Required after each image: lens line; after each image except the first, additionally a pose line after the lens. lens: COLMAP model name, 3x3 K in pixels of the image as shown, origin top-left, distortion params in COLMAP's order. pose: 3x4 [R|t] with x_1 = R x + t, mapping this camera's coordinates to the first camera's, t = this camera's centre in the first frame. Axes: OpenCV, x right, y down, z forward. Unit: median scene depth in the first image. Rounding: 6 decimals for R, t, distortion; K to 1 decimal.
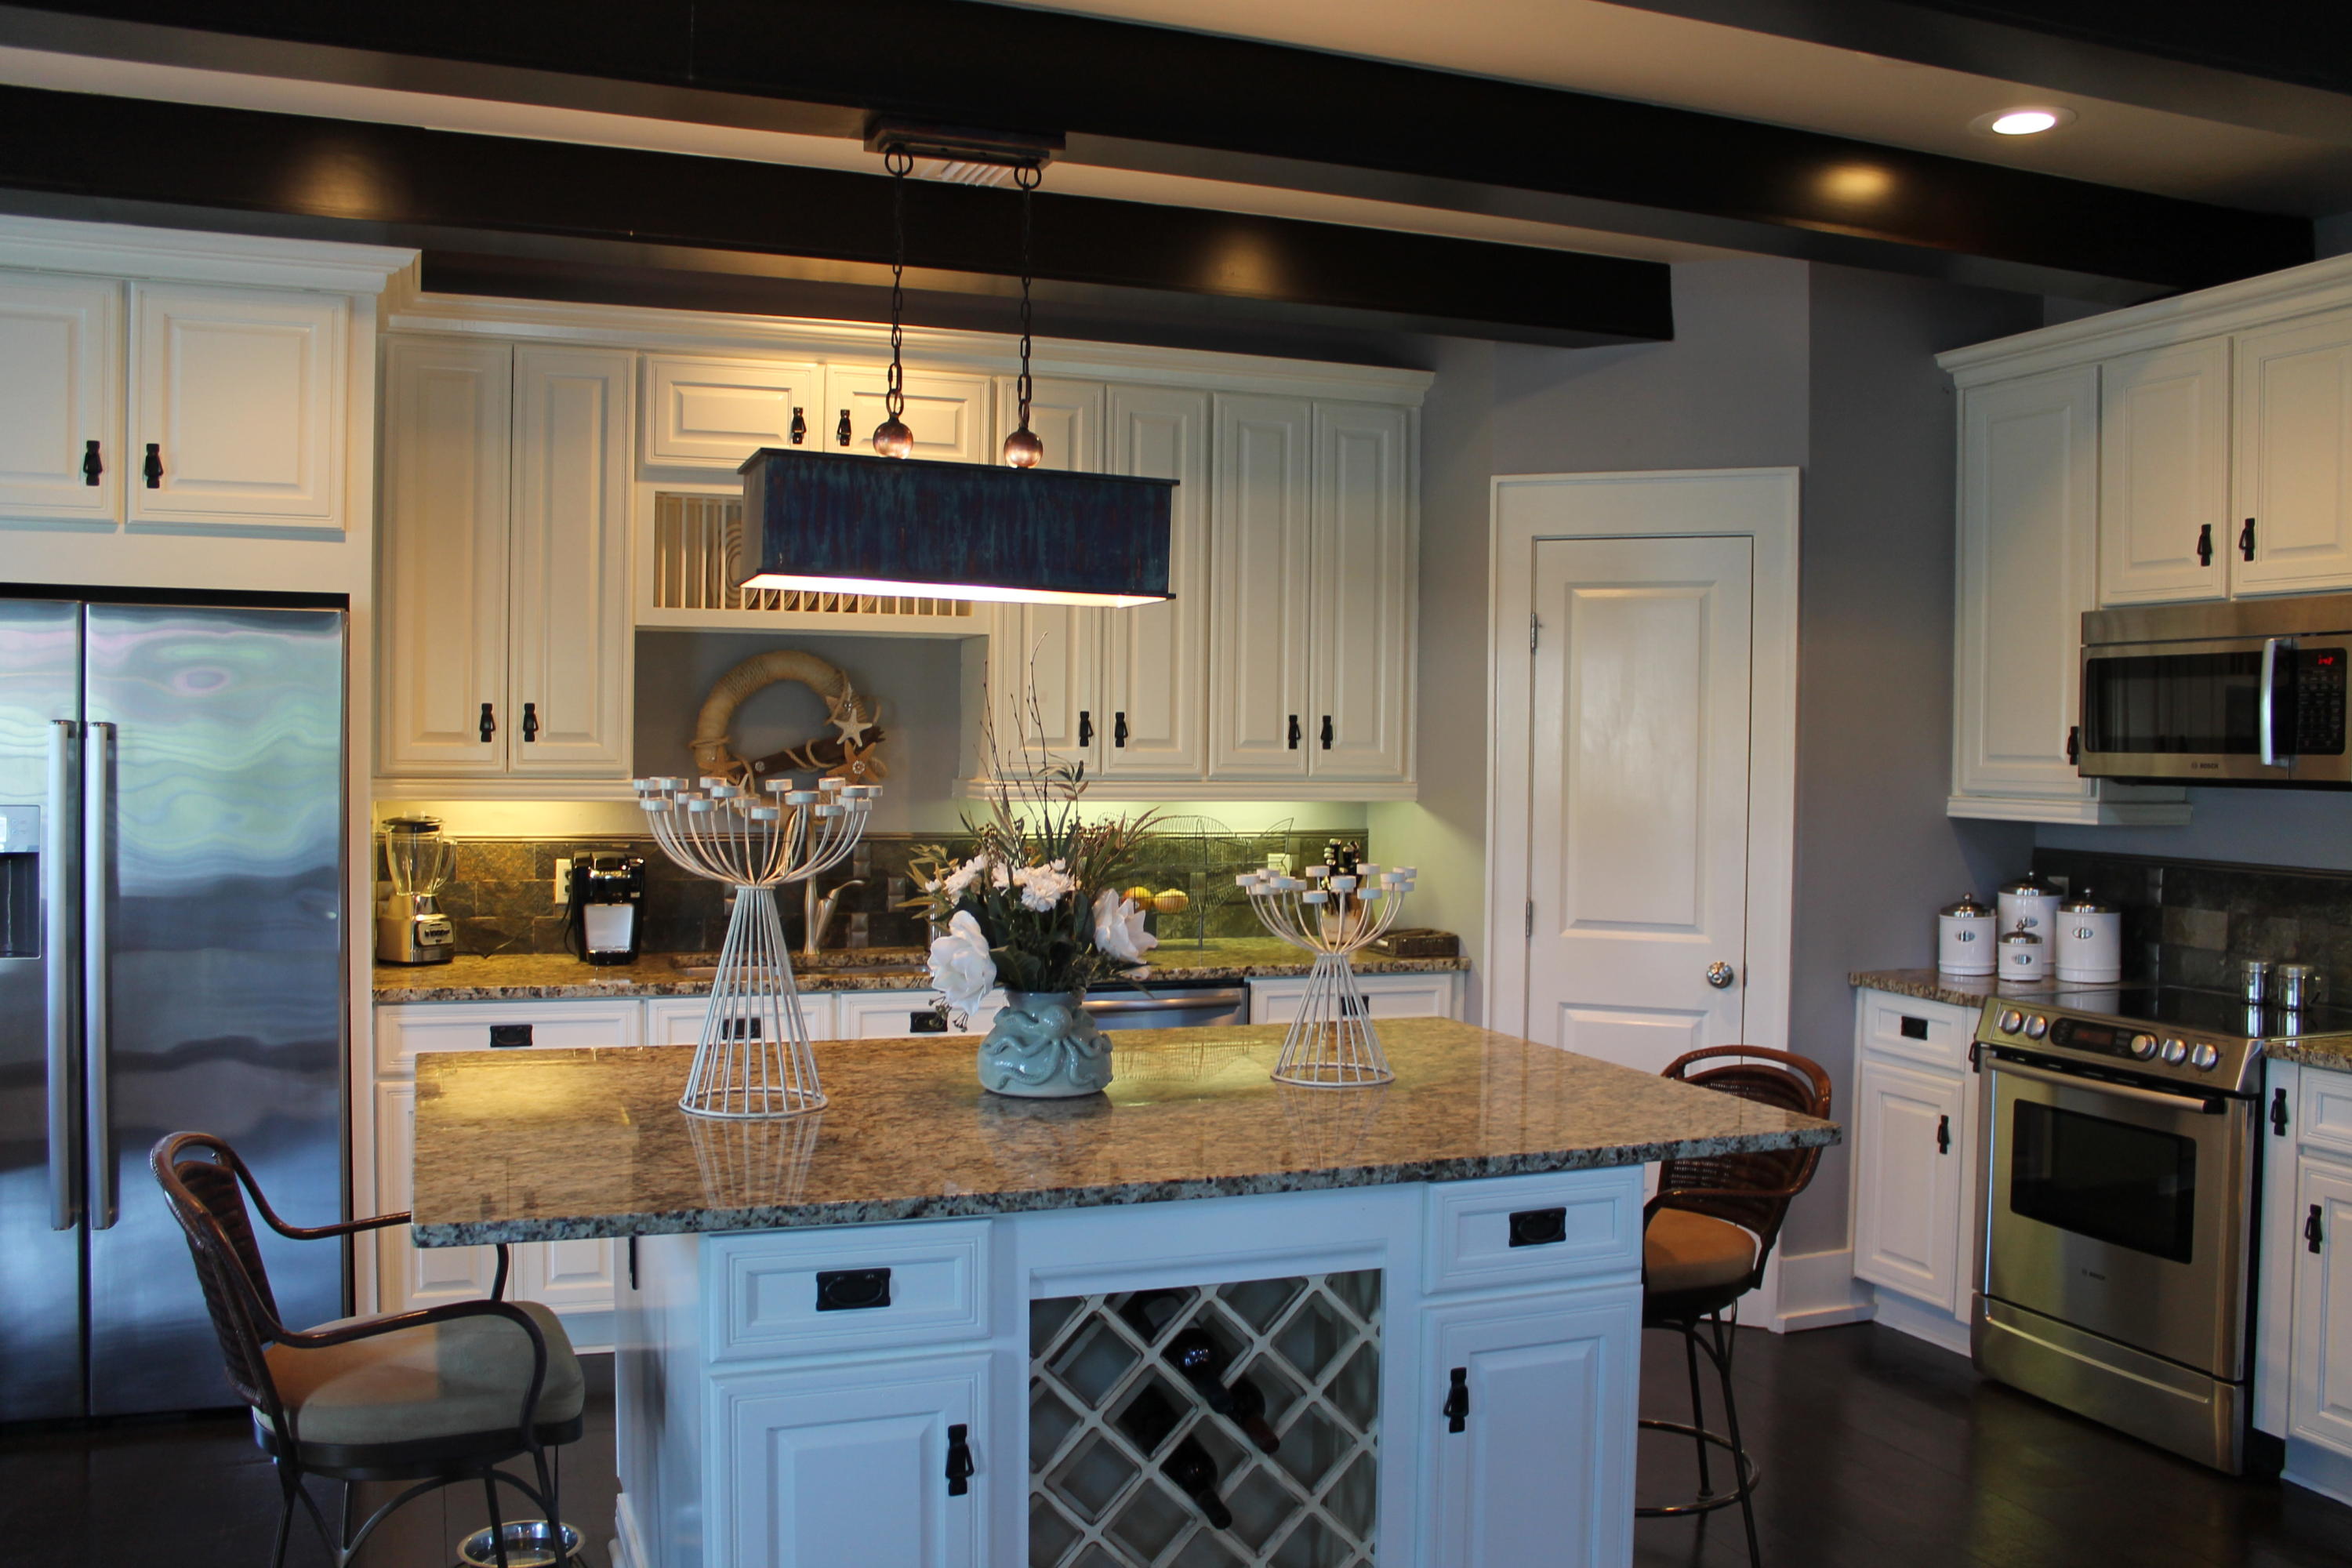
lens RADIAL K [[1972.1, 0, 1177.5], [0, 1972.1, 796.4], [0, 0, 1]] dist [-0.159409, 0.129638]
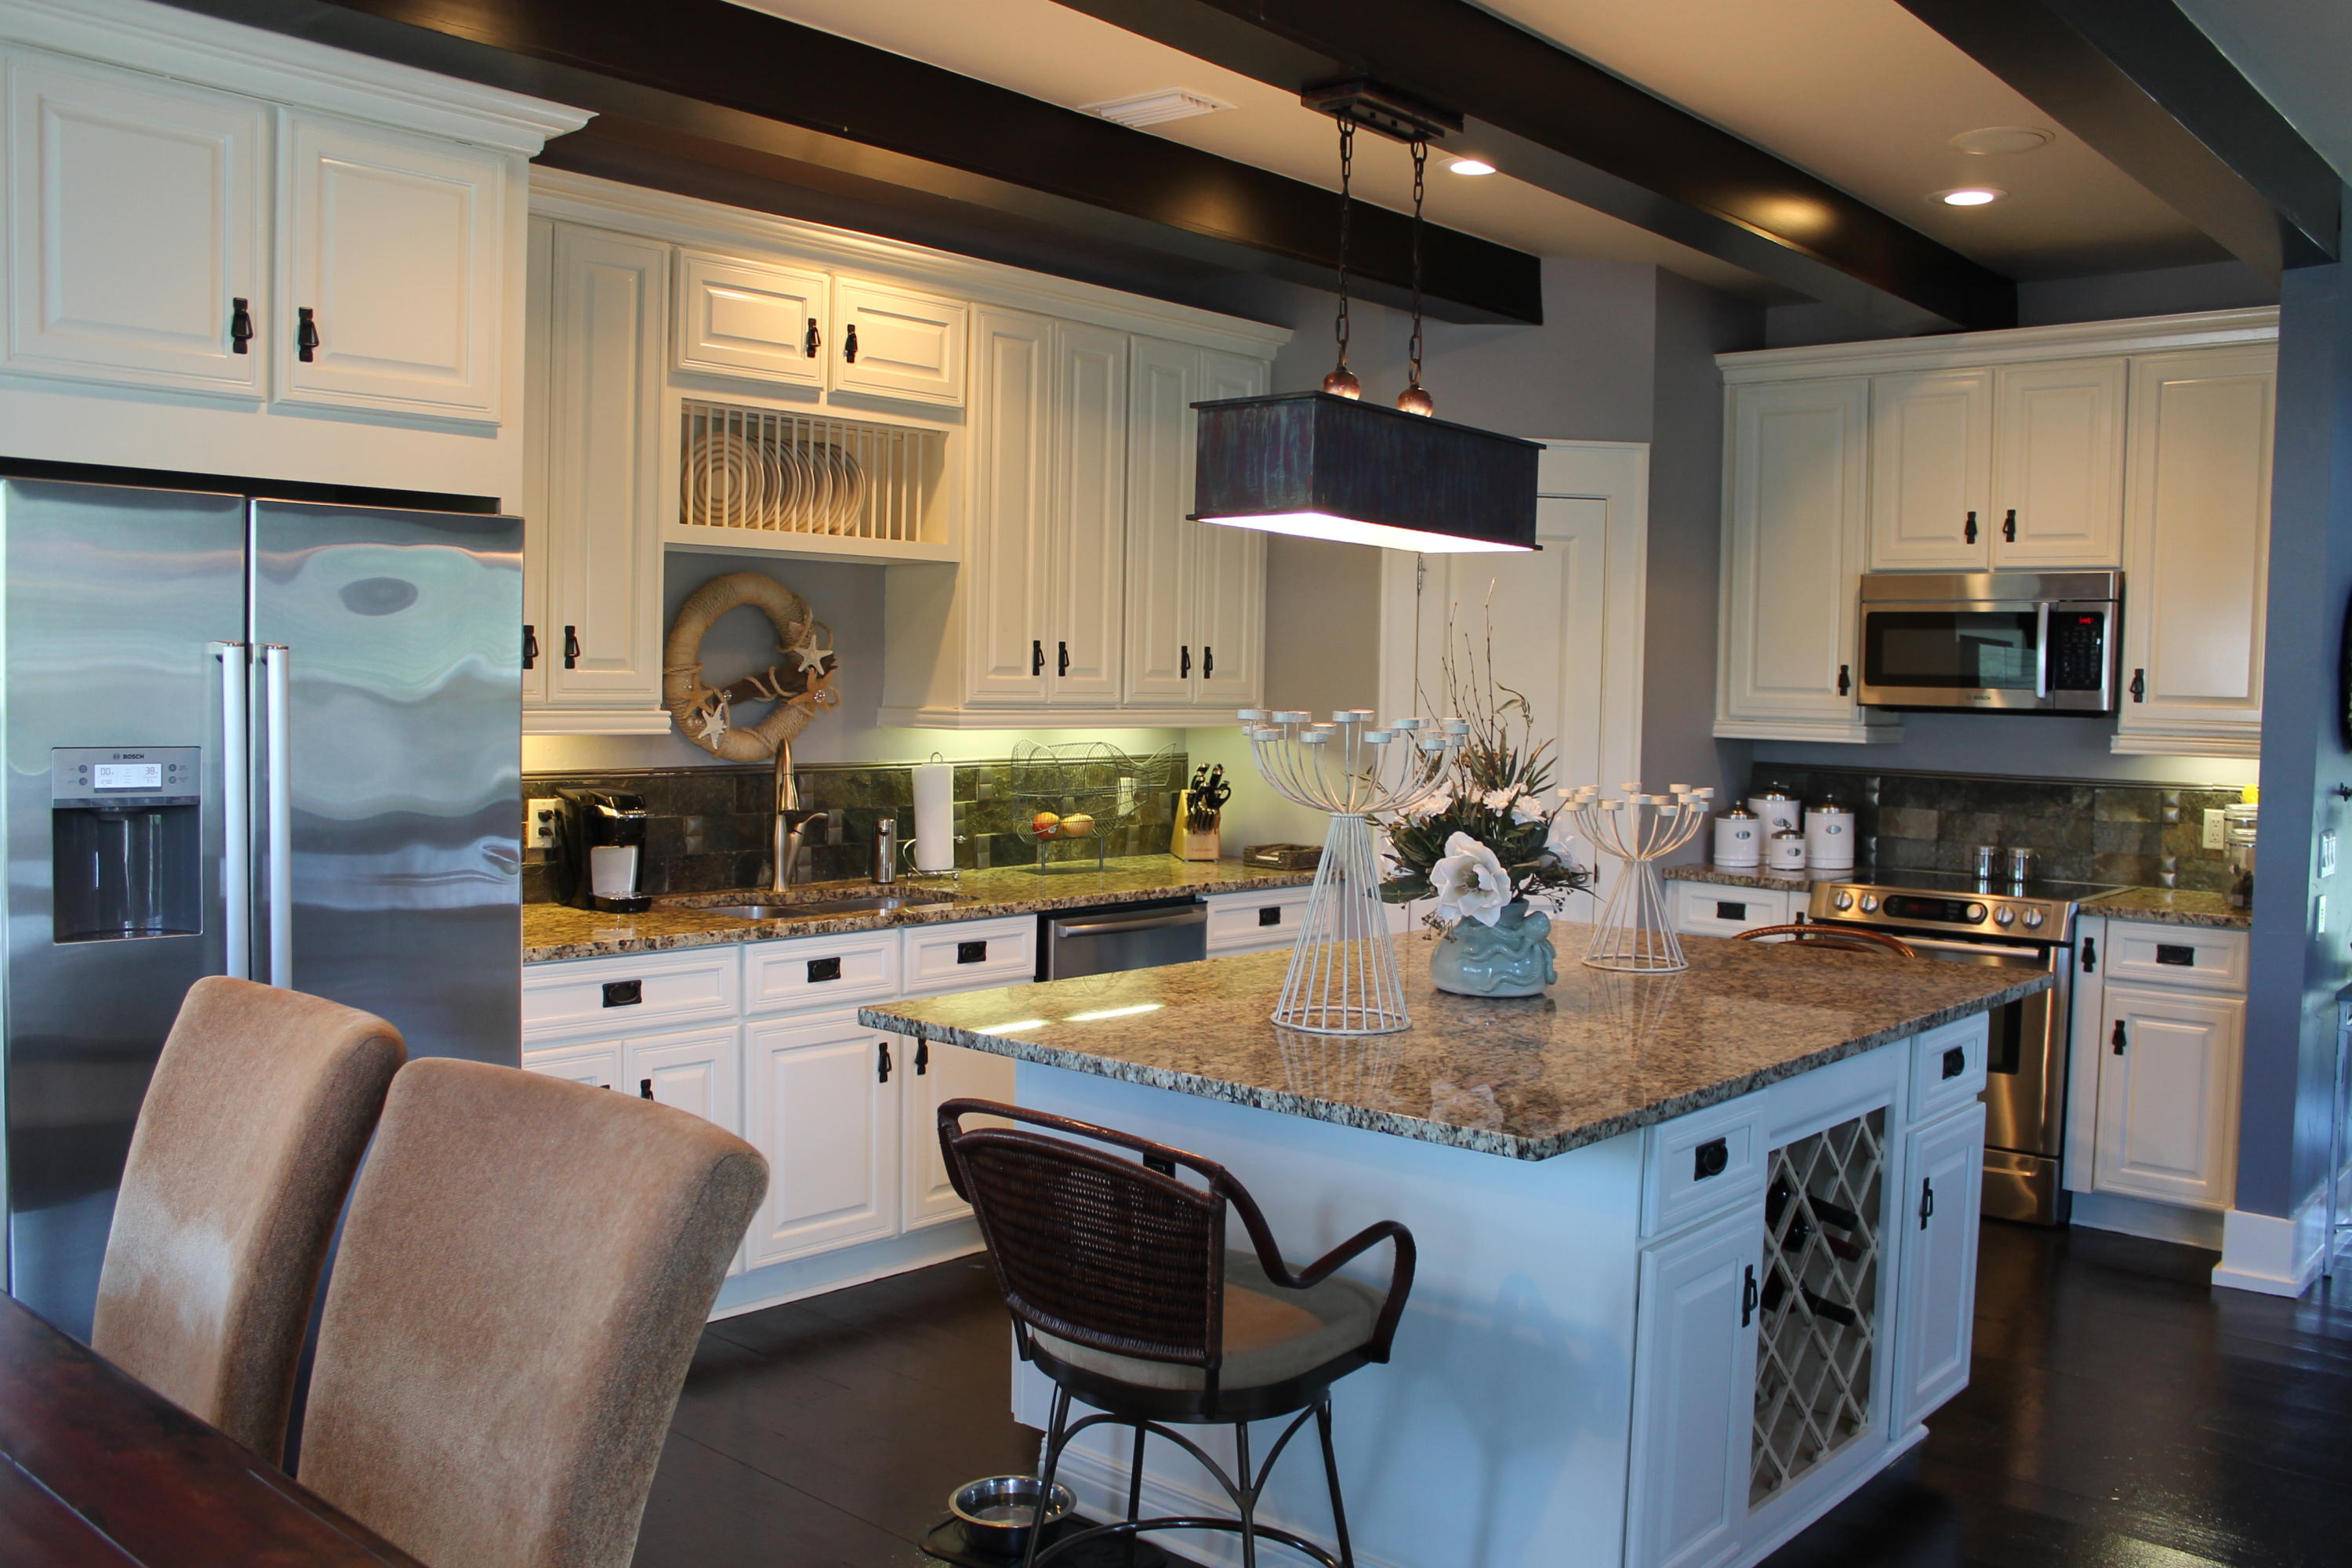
lens RADIAL K [[1972.1, 0, 1184.6], [0, 1972.1, 801.3], [0, 0, 1]] dist [-0.159409, 0.129638]
pose [[0.887726, -0.024045, 0.459745, -0.511637], [0.004280, 0.999023, 0.043987, -0.005156], [-0.460353, -0.037081, 0.886961, 0.069467]]
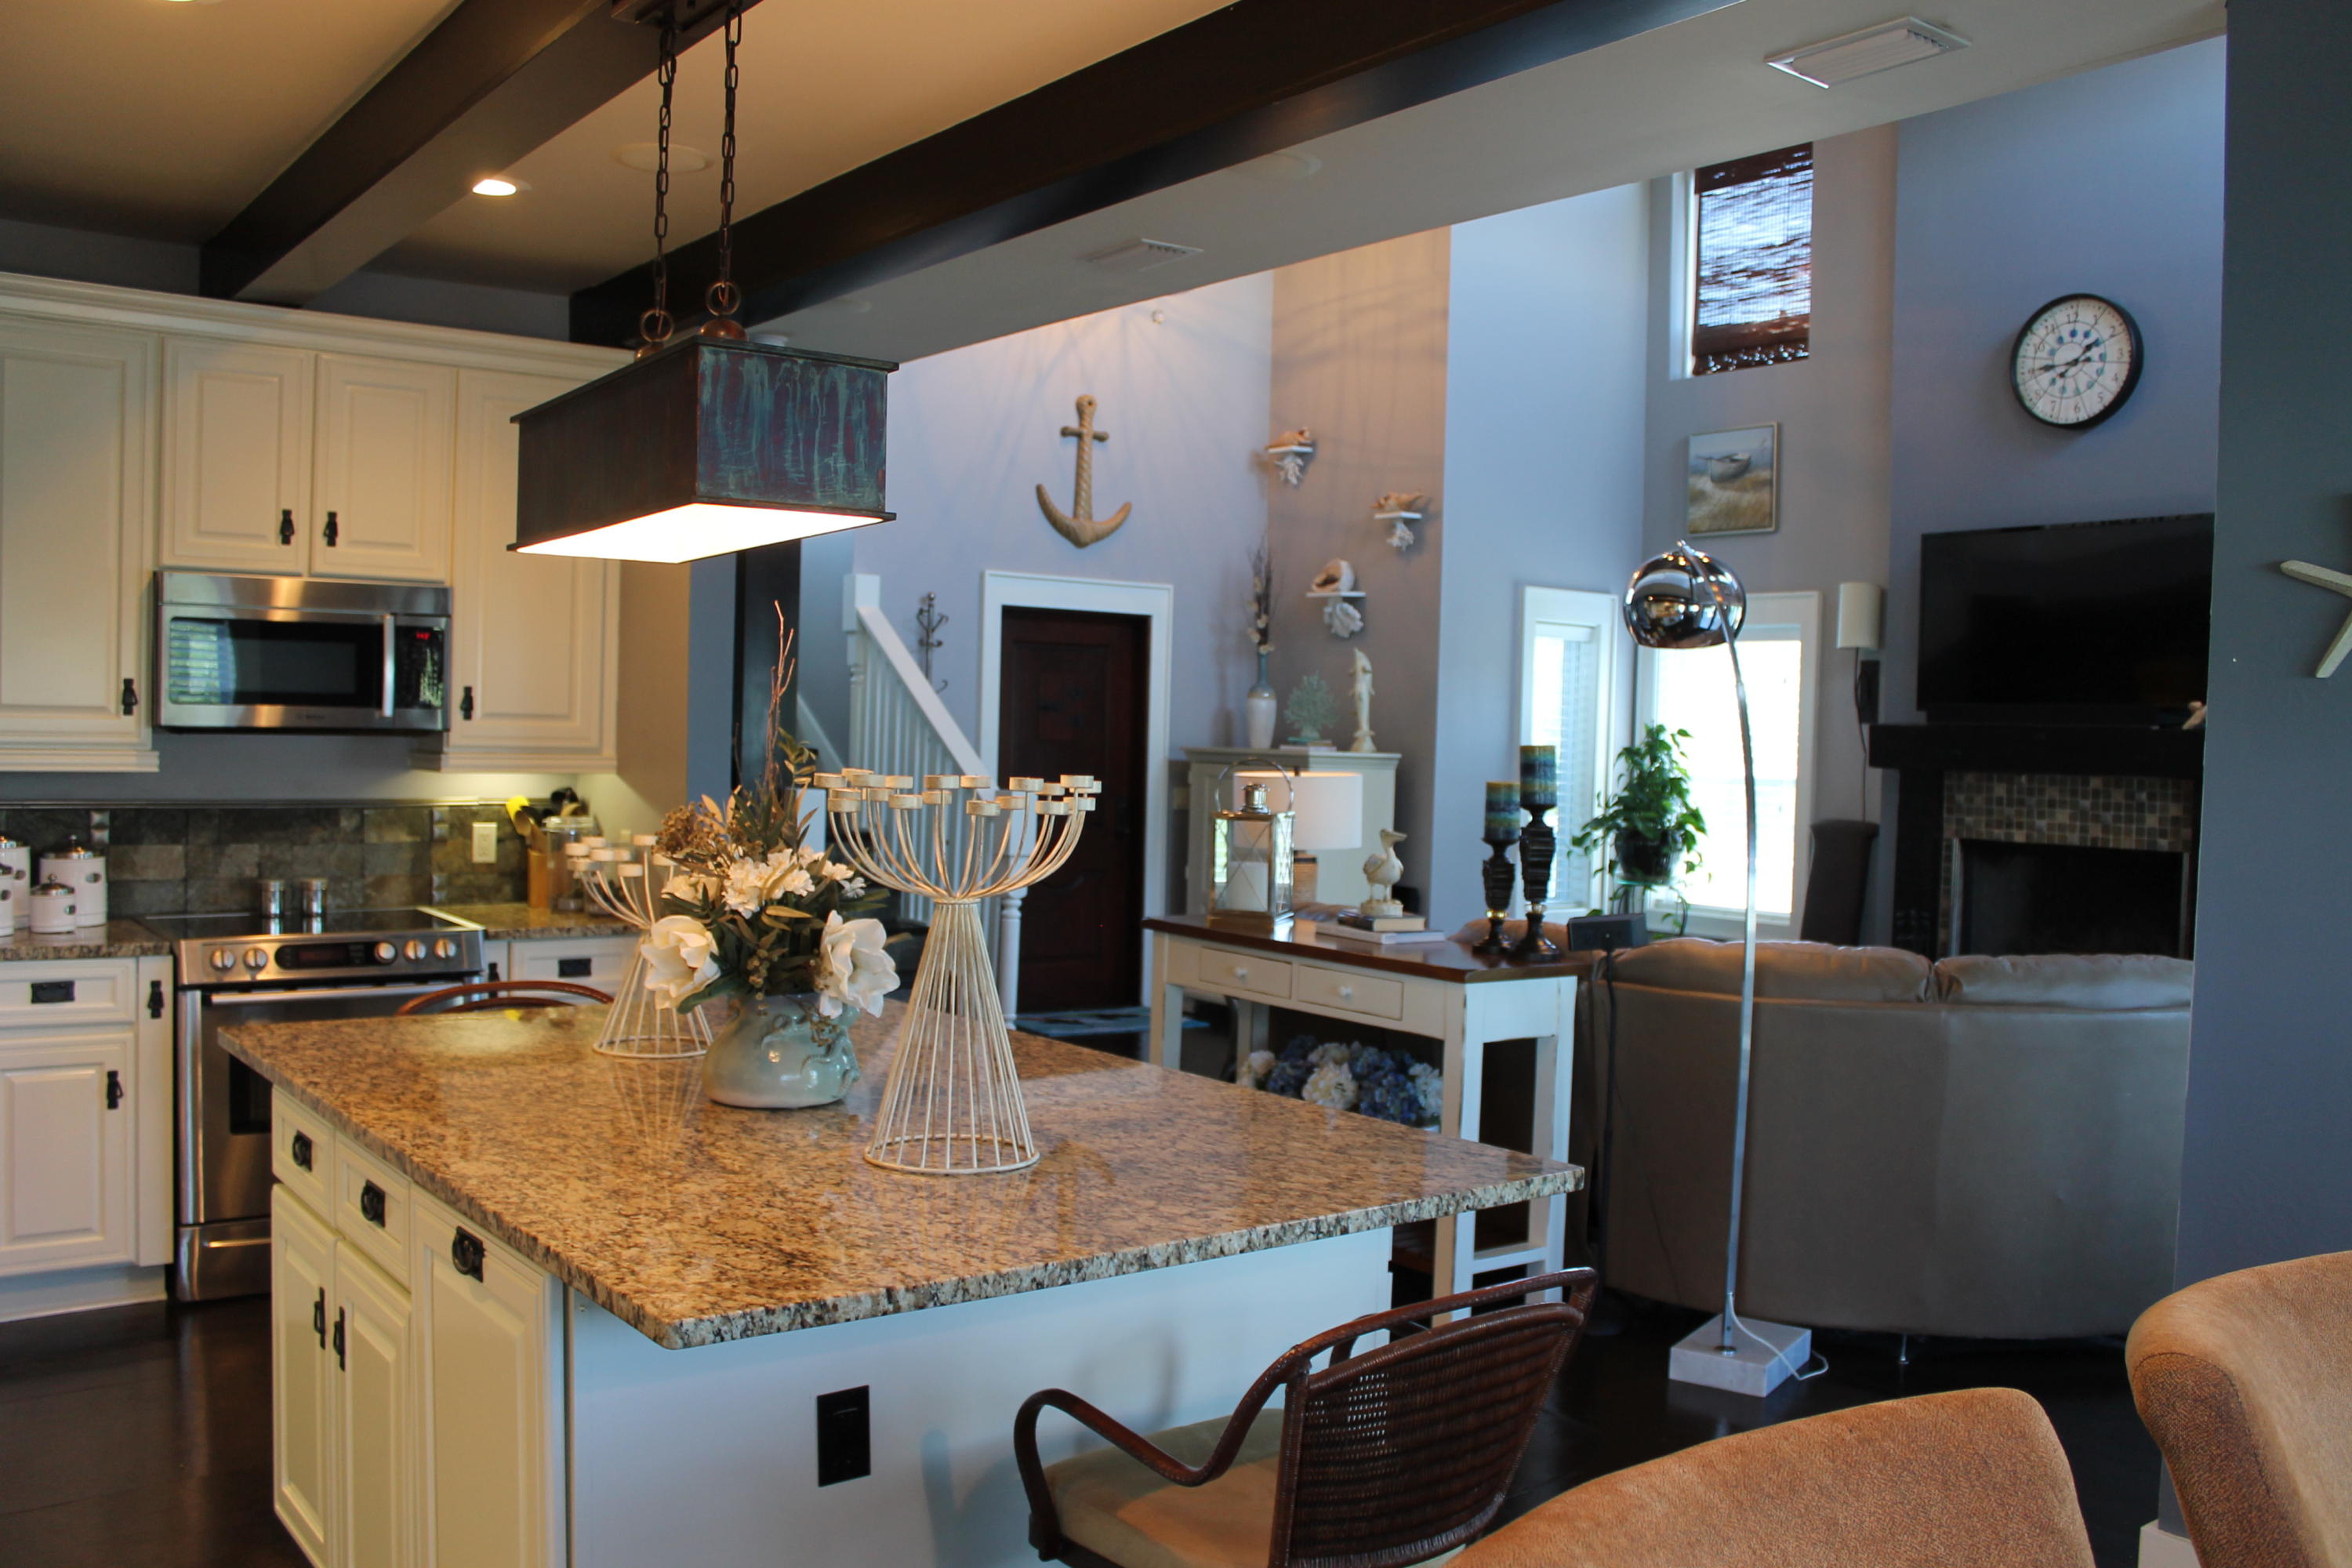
lens RADIAL K [[1972.1, 0, 1177.0], [0, 1972.1, 784.9], [0, 0, 1]] dist [-0.159409, 0.129638]
pose [[-0.282259, -0.046882, 0.958192, -0.696762], [-0.000829, 0.998817, 0.048625, -0.029870], [-0.959338, 0.012931, -0.281964, 0.758122]]
